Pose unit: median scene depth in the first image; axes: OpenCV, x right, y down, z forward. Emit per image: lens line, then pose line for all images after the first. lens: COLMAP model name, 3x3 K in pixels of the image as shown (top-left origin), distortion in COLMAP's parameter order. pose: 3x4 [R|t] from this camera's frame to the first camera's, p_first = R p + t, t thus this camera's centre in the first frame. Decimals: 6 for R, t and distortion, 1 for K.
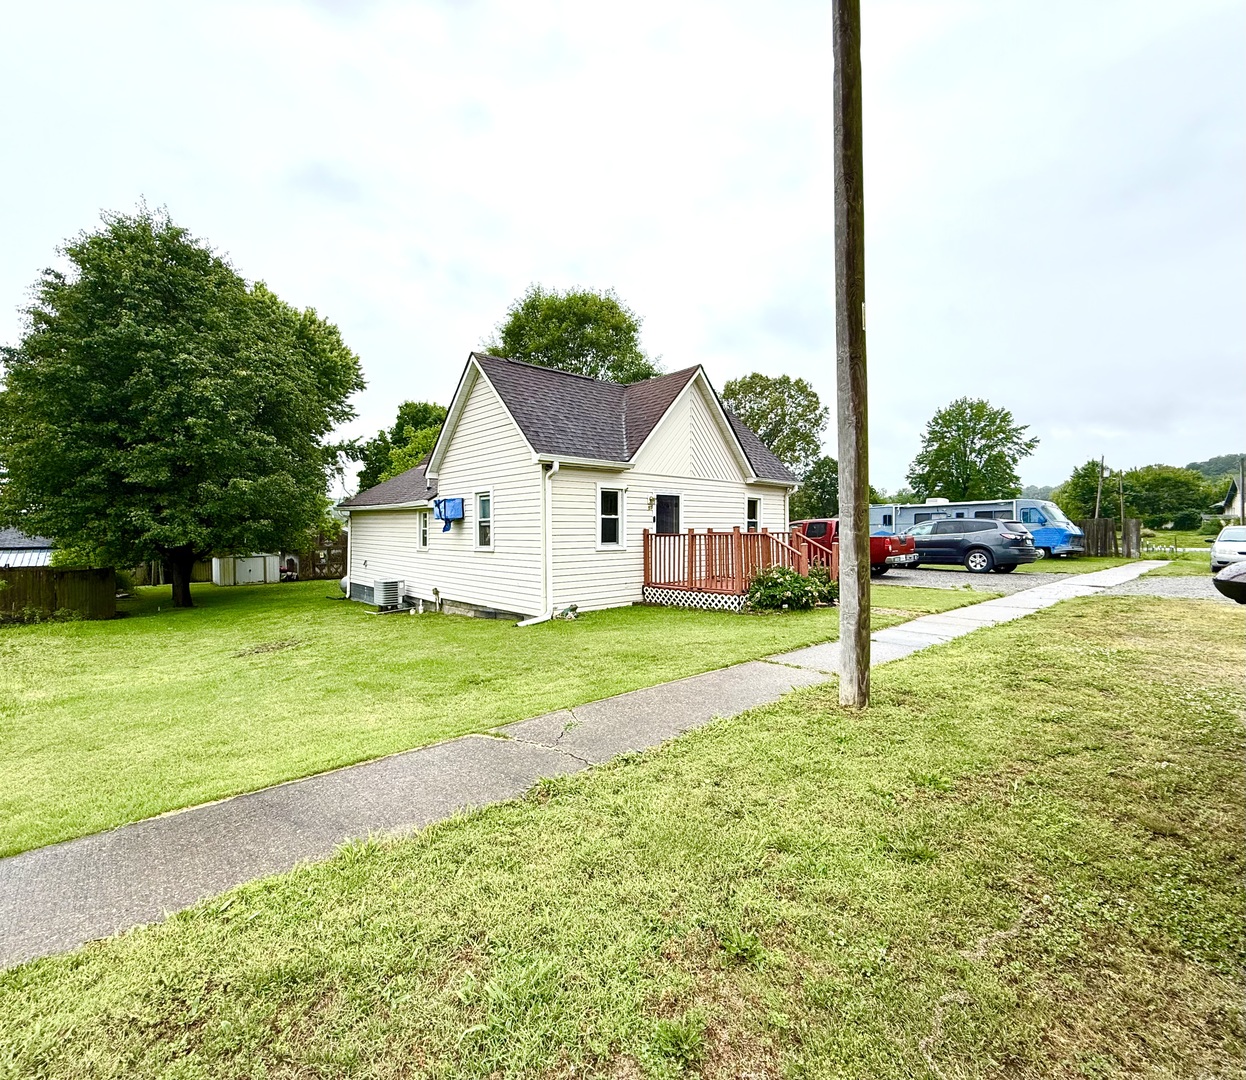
lens RADIAL K [[559.5, 0, 623.0], [0, 559.5, 540.0], [0, 0, 1]] dist [0.000166, -0.000020]
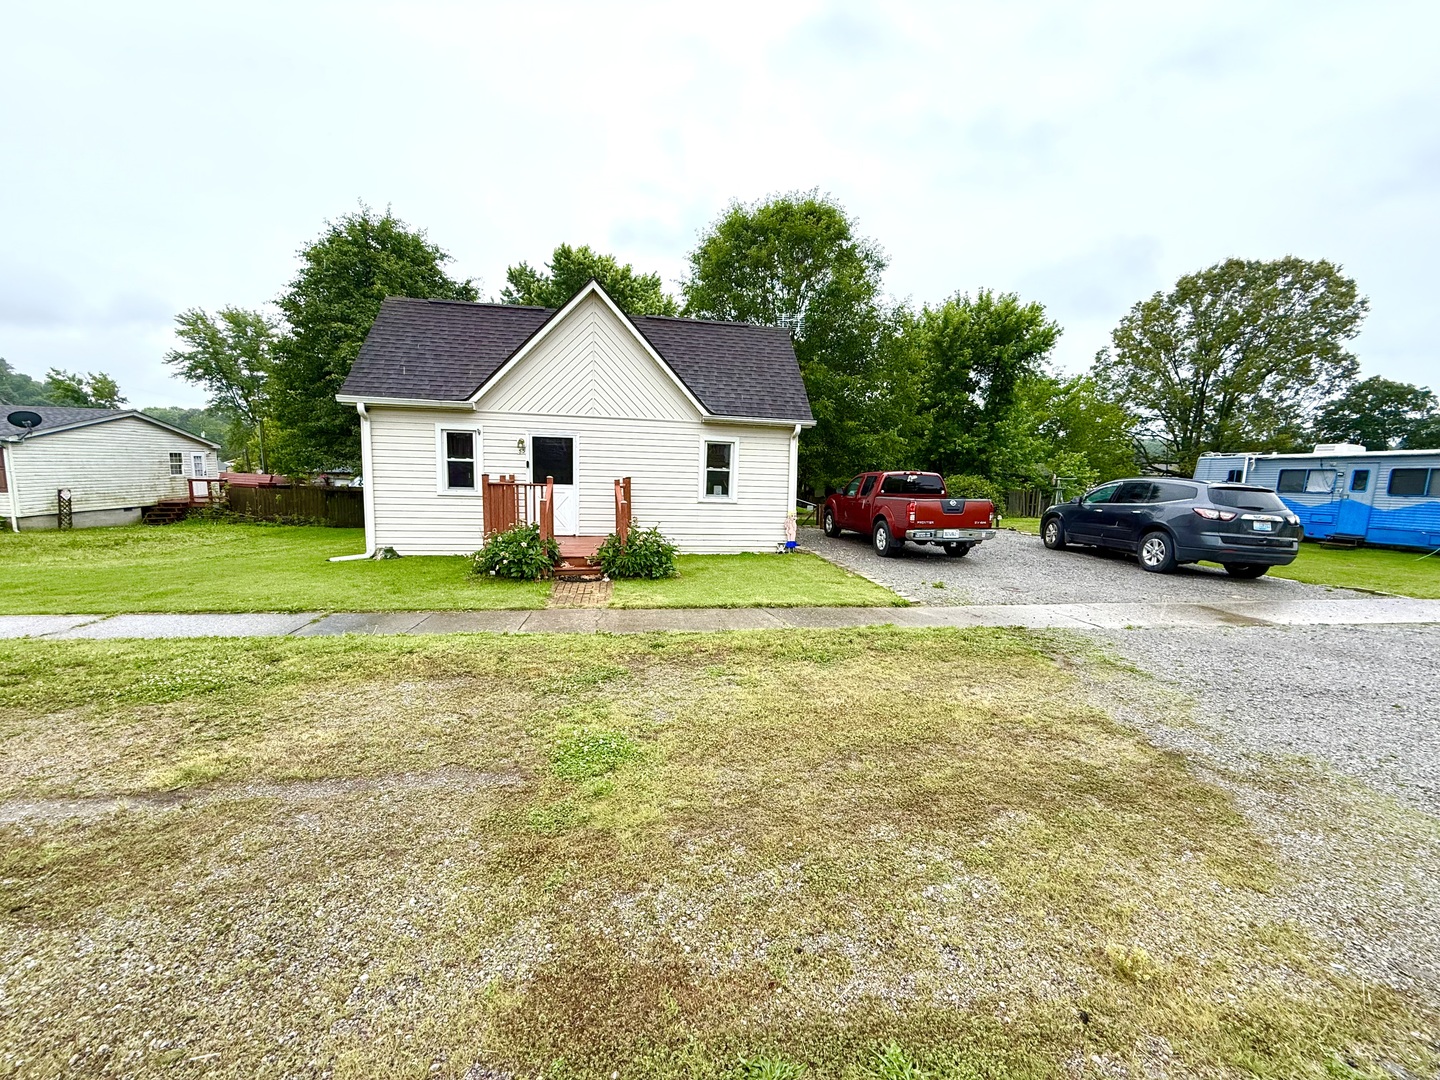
lens RADIAL K [[588.0, 0, 720.0], [0, 588.0, 540.0], [0, 0, 1]] dist [0.000389, -0.000058]
pose [[0.850374, 0.088348, -0.518708, 0.685531], [-0.042963, 0.994170, 0.098897, -0.018809], [0.524421, -0.061814, 0.849212, 0.292773]]
